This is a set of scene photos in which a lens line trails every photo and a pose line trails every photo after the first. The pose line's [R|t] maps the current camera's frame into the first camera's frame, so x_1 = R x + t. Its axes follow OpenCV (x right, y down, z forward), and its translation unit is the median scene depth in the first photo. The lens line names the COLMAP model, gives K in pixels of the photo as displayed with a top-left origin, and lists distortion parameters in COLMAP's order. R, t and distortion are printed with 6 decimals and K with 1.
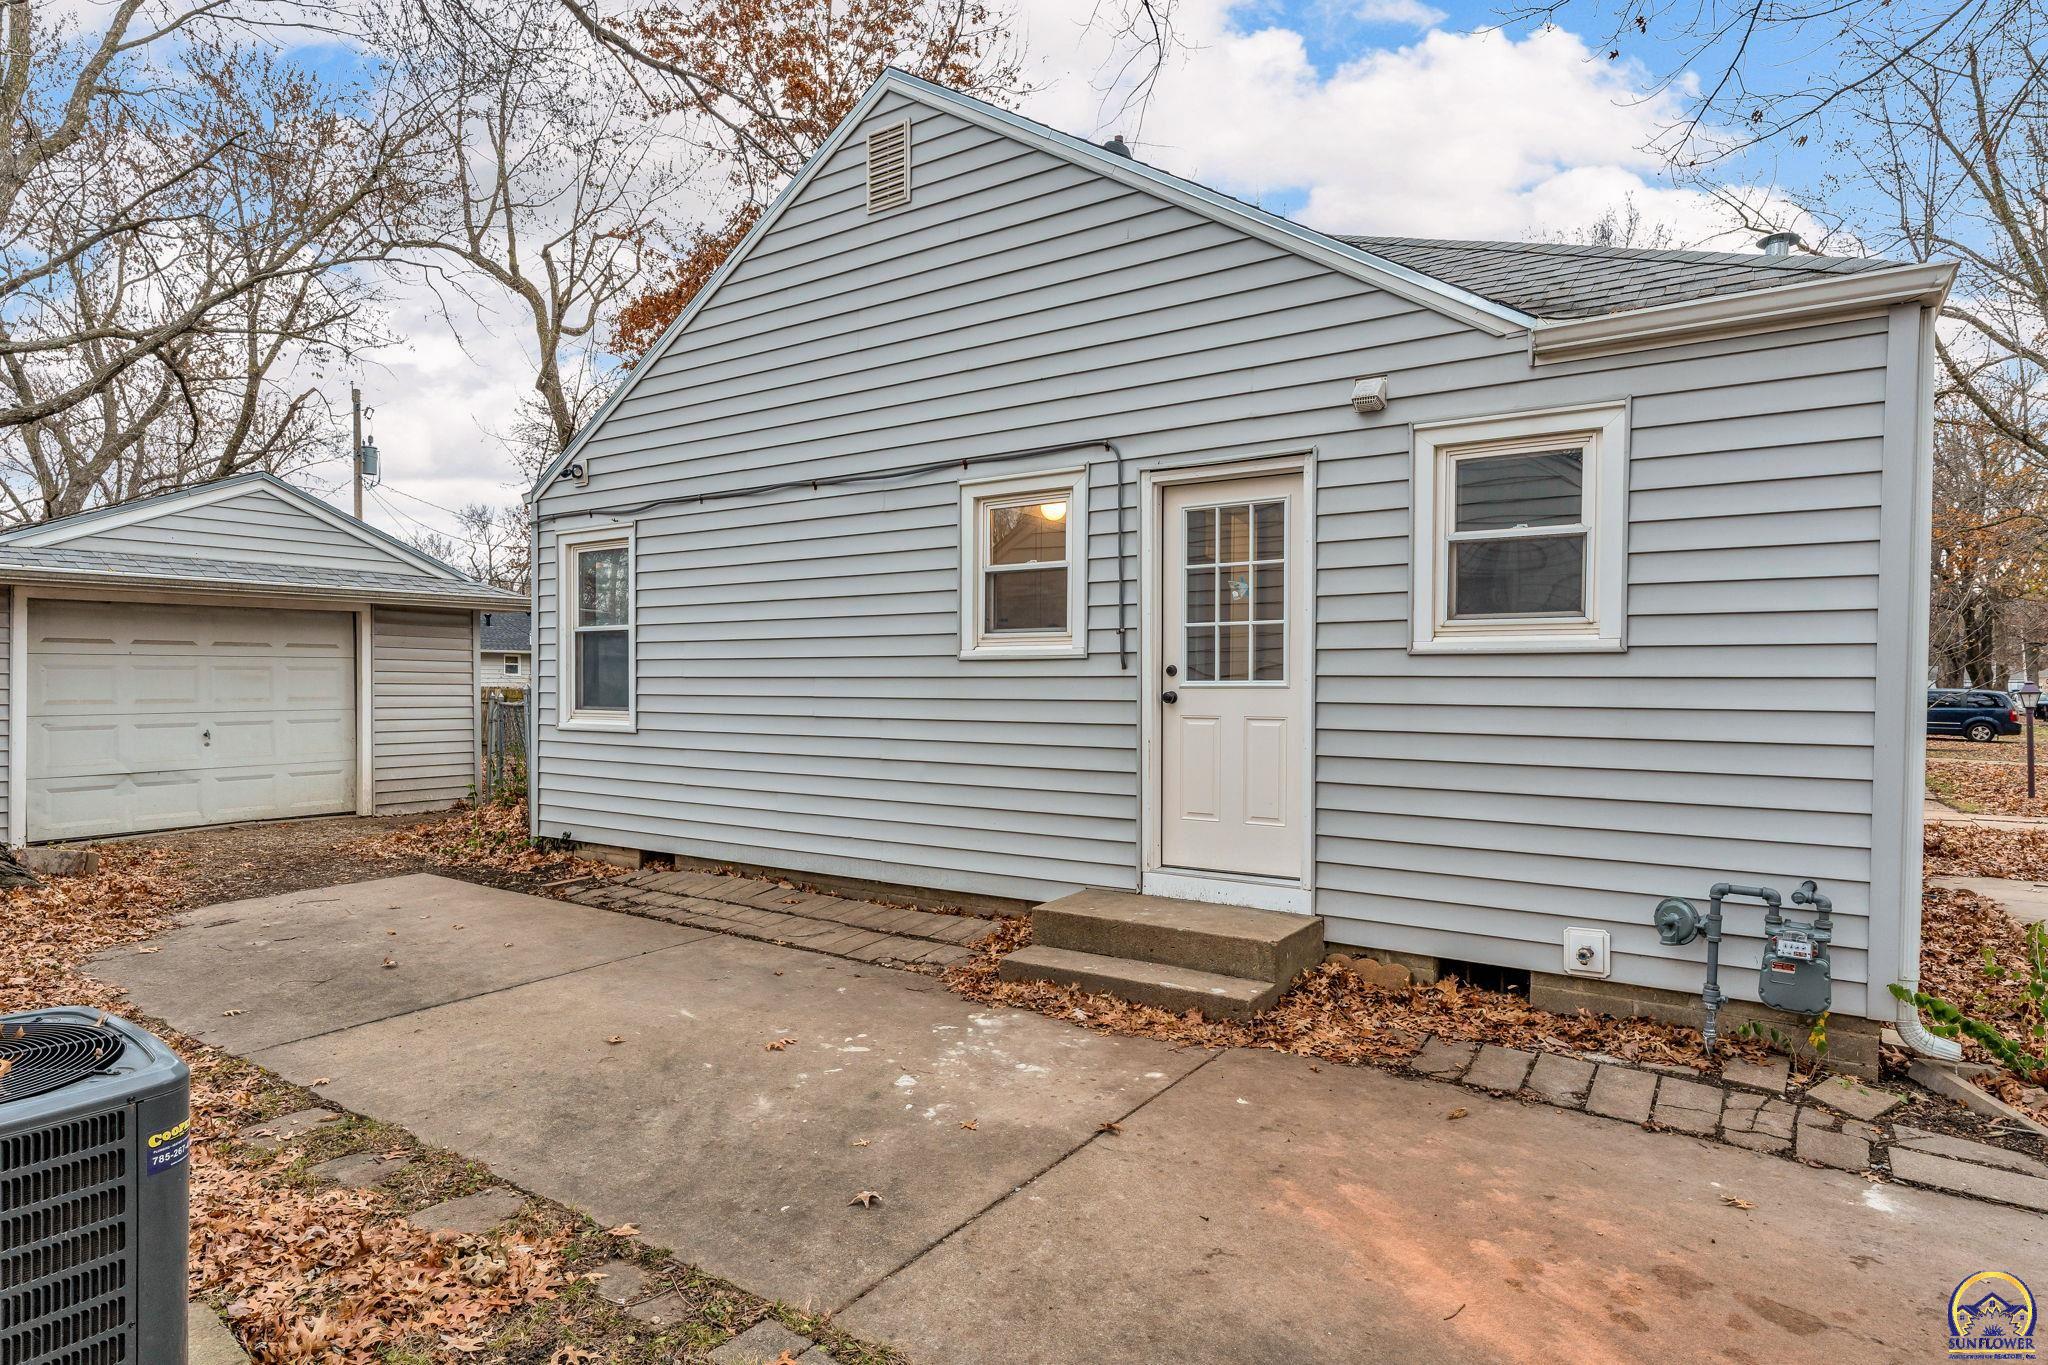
lens RADIAL K [[1124.4, 0, 1015.7], [0, 1124.4, 711.3], [0, 0, 1]] dist [0.001391, 0.001264]
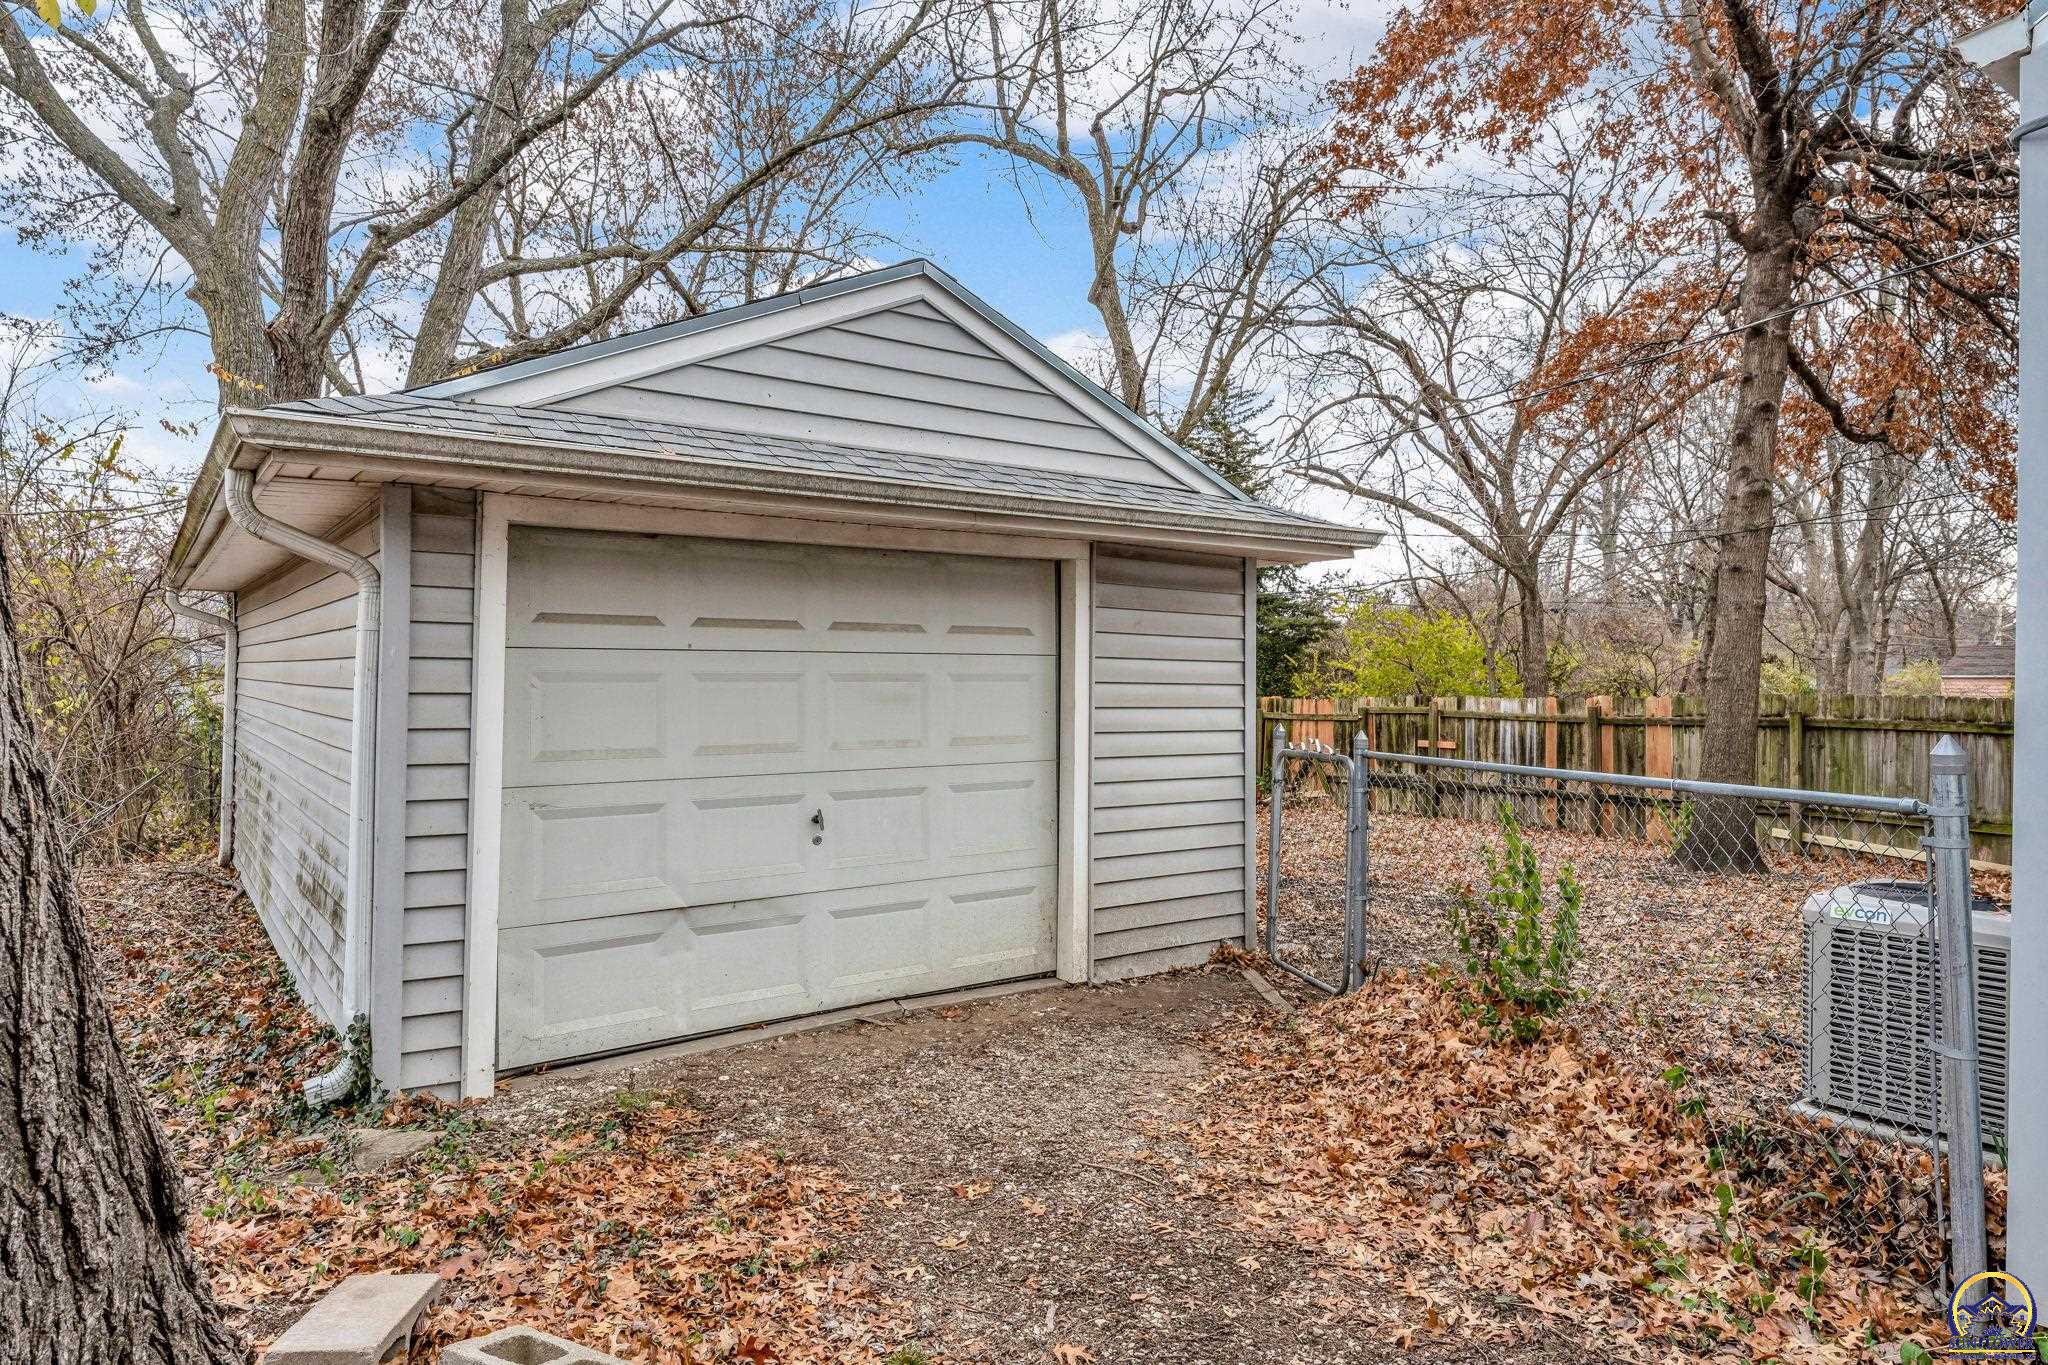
lens RADIAL K [[1251.5, 0, 1024.0], [0, 1251.5, 682.5], [0, 0, 1]] dist [0.001803, 0.000662]
pose [[0.938944, -0.008915, -0.343955, -0.434412], [-0.002966, 0.999417, -0.034000, -0.017836], [0.344058, 0.032944, 0.938370, 0.510955]]
